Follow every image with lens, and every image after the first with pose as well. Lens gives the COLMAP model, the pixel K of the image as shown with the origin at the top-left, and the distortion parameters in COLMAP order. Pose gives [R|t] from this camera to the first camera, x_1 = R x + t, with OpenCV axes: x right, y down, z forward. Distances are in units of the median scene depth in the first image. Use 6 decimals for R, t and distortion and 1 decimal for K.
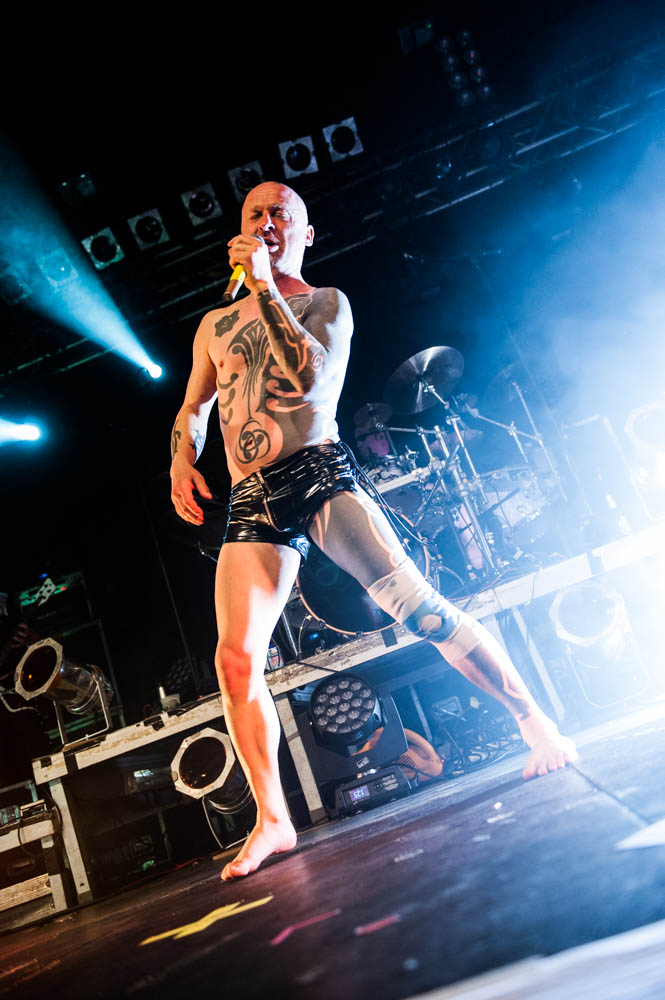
lens RADIAL K [[835.5, 0, 335.7], [0, 835.5, 499.9], [0, 0, 1]] dist [-0.009191, -0.003157]
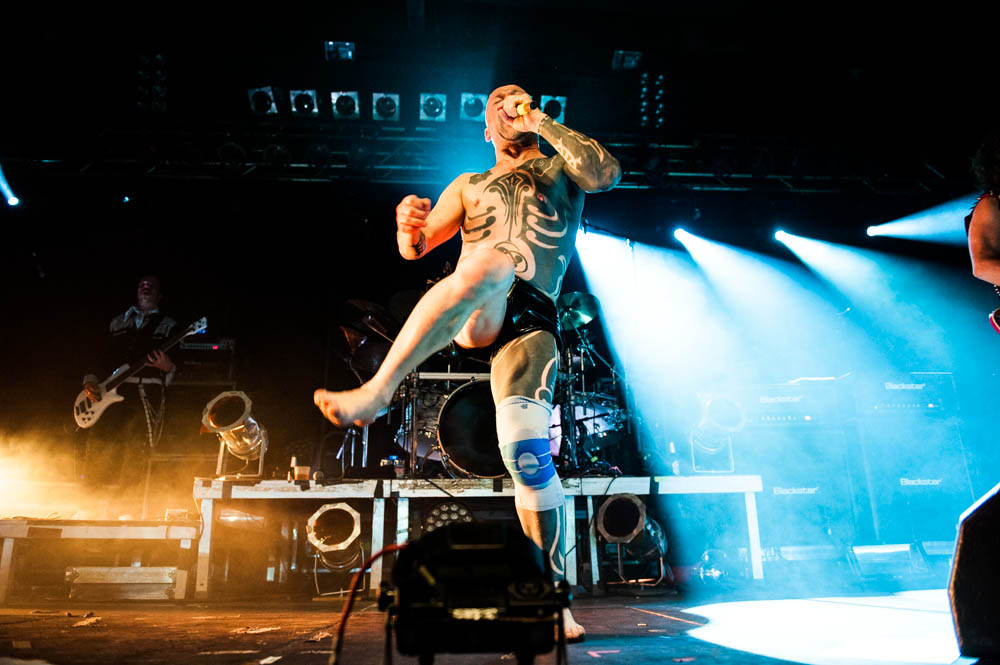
lens RADIAL K [[694.5, 0, 498.2], [0, 694.5, 337.7], [0, 0, 1]] dist [-0.044136, -0.000671]
pose [[0.913104, 0.377004, 0.155274, -0.189942], [-0.369692, 0.926149, -0.074674, 0.025686], [-0.171959, 0.010782, 0.985045, -0.099269]]
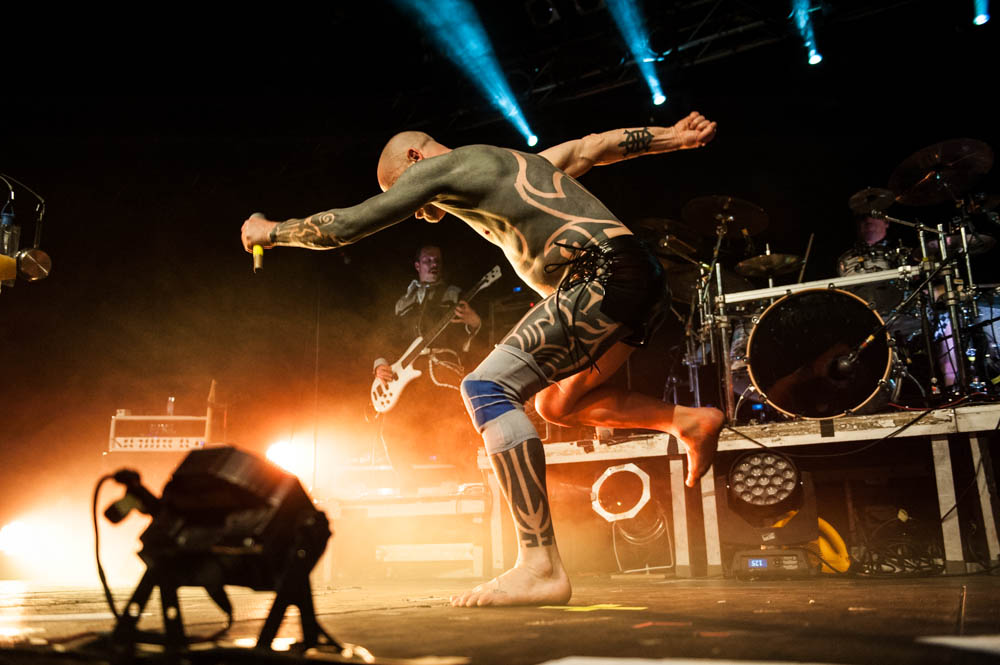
lens RADIAL K [[854.2, 0, 493.3], [0, 854.2, 334.7], [0, 0, 1]] dist [-0.000721, -0.006966]
pose [[0.912716, 0.229035, -0.338367, 0.018735], [-0.188149, 0.970691, 0.149529, -0.020602], [0.362697, -0.072814, 0.929058, -0.081052]]
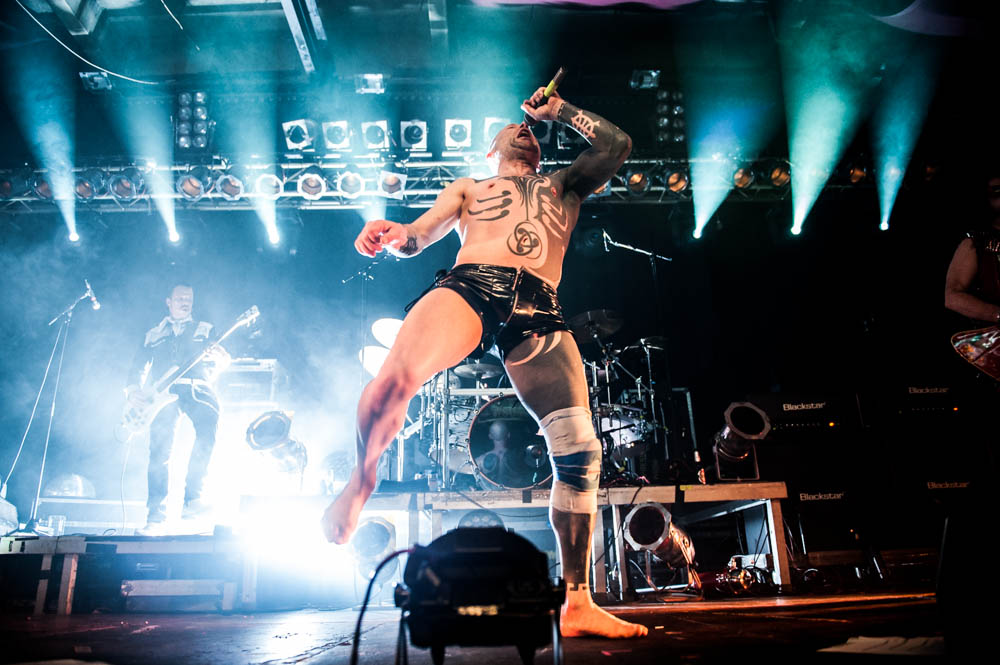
lens RADIAL K [[681.6, 0, 499.2], [0, 681.6, 335.5], [0, 0, 1]] dist [-0.046976, -0.001626]
pose [[0.929439, 0.354582, 0.102055, -0.181871], [-0.347683, 0.934236, -0.079499, 0.018524], [-0.123533, 0.038406, 0.991597, -0.124524]]
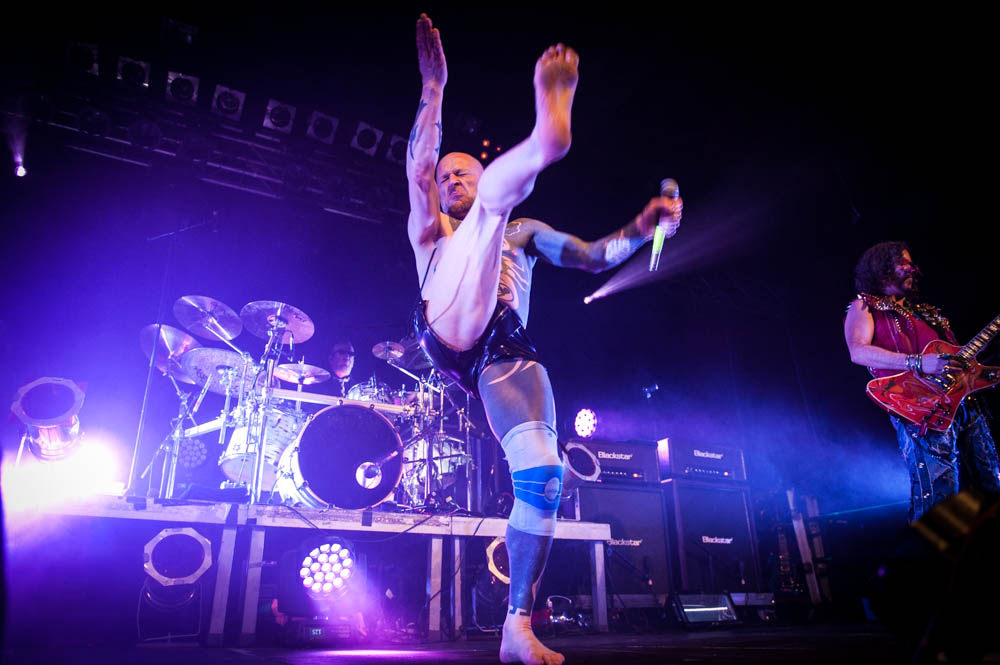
lens RADIAL K [[681.6, 0, 499.2], [0, 681.6, 335.5], [0, 0, 1]] dist [-0.046976, -0.001626]
pose [[0.732669, 0.522294, 0.436354, -0.356143], [-0.424790, 0.851868, -0.306391, 0.150565], [-0.531742, 0.039125, 0.846002, 0.034259]]
